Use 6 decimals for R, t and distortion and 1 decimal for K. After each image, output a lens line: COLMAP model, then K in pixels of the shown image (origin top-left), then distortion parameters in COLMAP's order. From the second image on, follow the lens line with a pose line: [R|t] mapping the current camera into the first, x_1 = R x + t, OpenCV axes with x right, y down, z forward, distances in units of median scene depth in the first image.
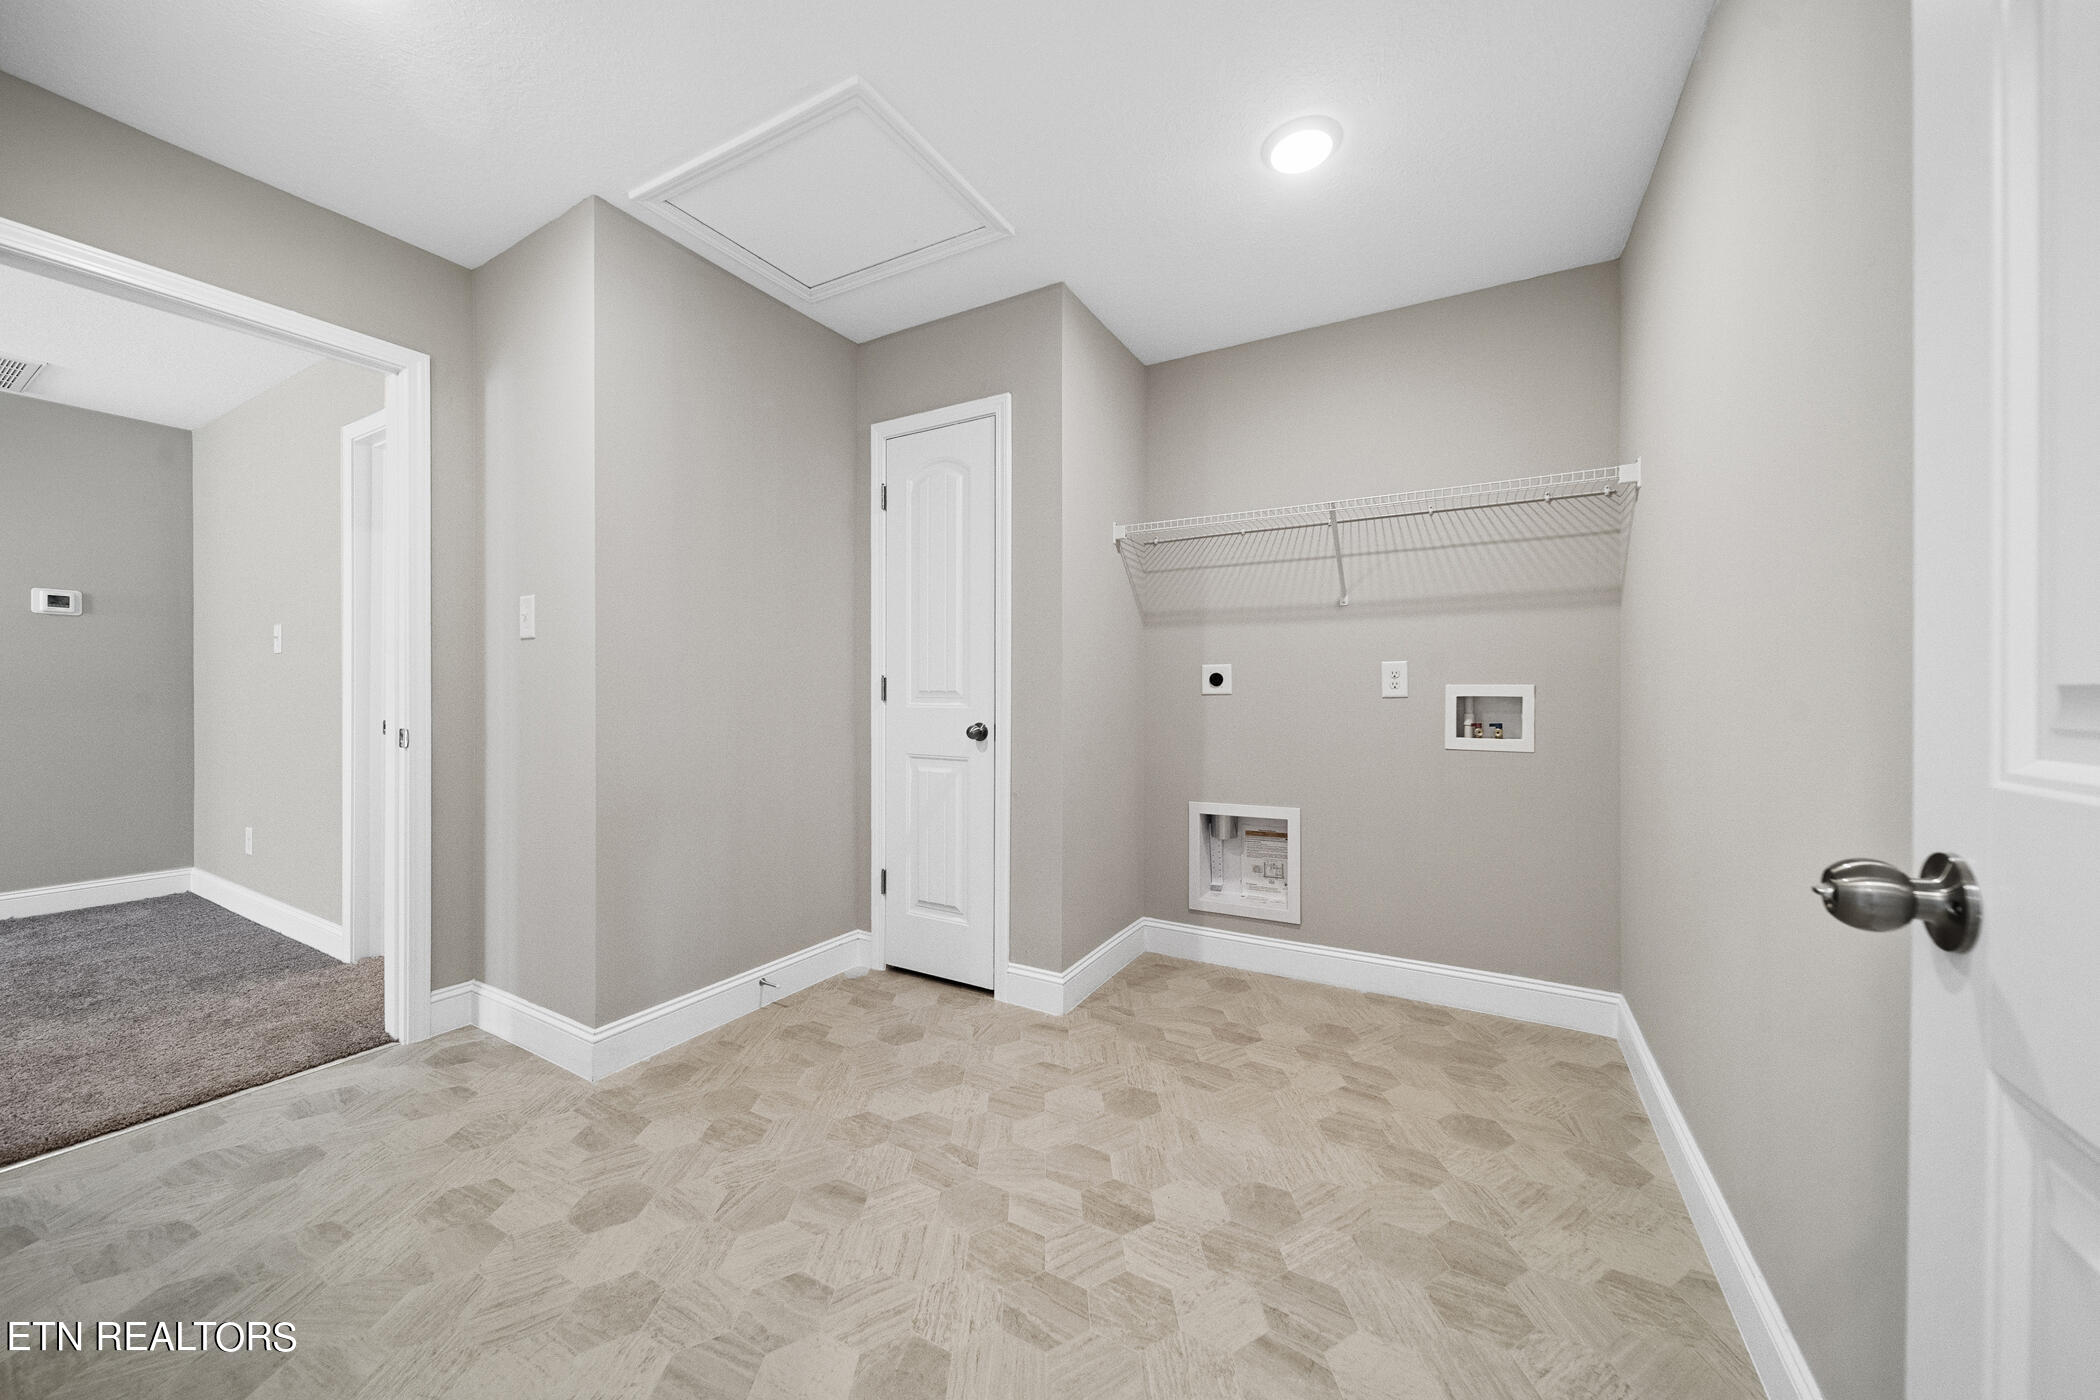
lens RADIAL K [[741.8, 0, 1052.3], [0, 741.8, 694.3], [0, 0, 1]] dist [0.001674, -0.000093]
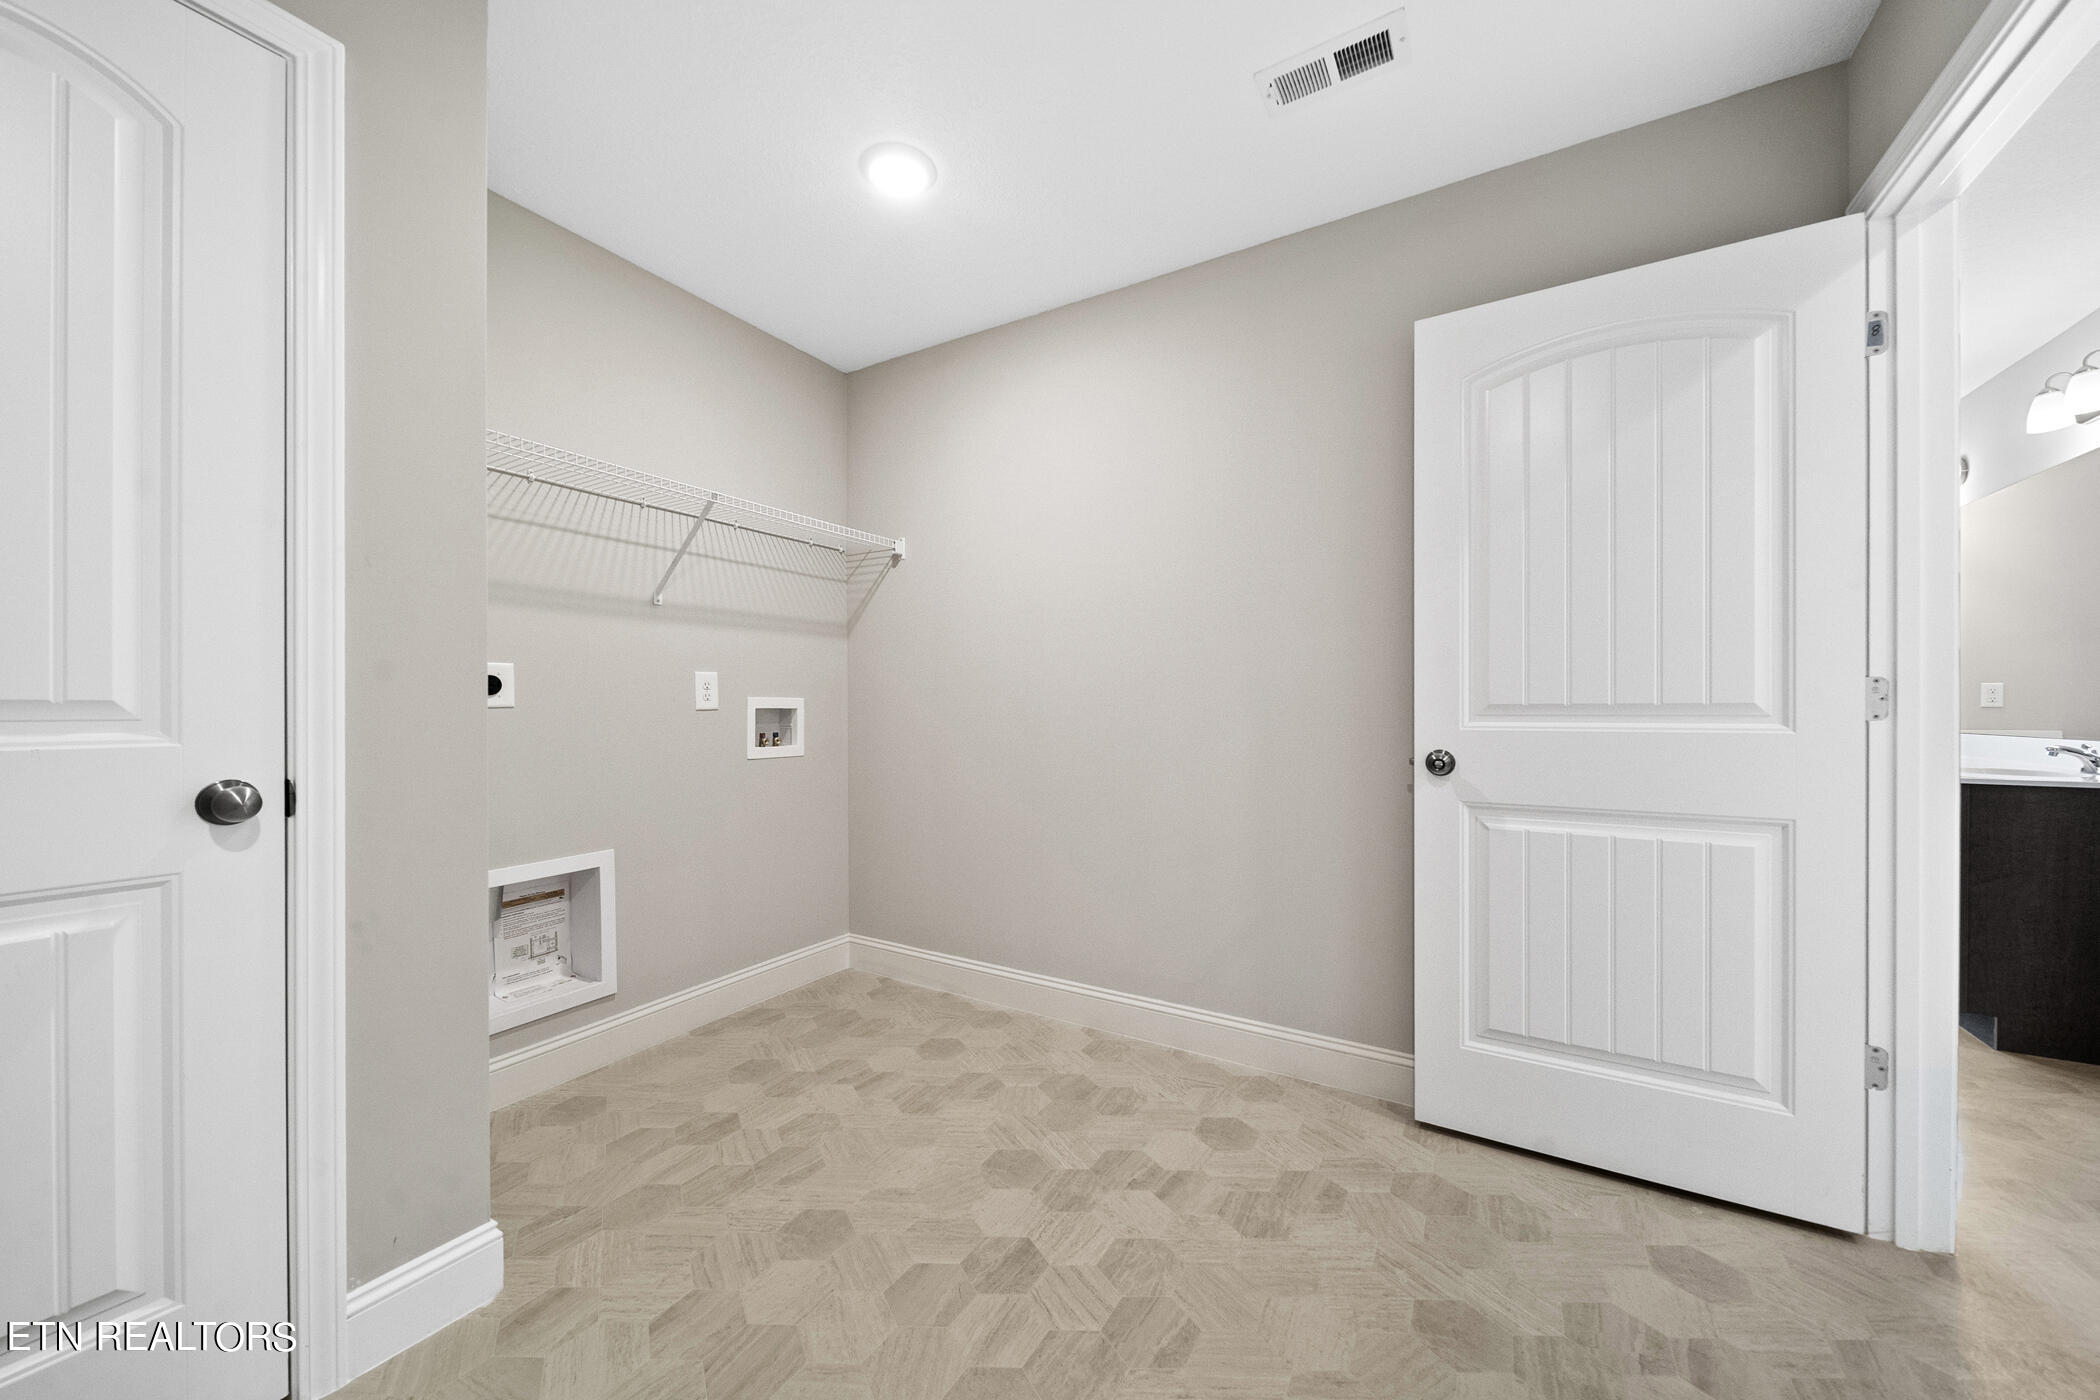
lens RADIAL K [[741.8, 0, 1052.6], [0, 741.8, 705.9], [0, 0, 1]] dist [0.001674, -0.000093]
pose [[0.033718, -0.002243, 0.999429, -0.500738], [0.000006, 0.999997, 0.002244, -0.003224], [-0.999431, -0.000070, 0.033718, 0.549723]]
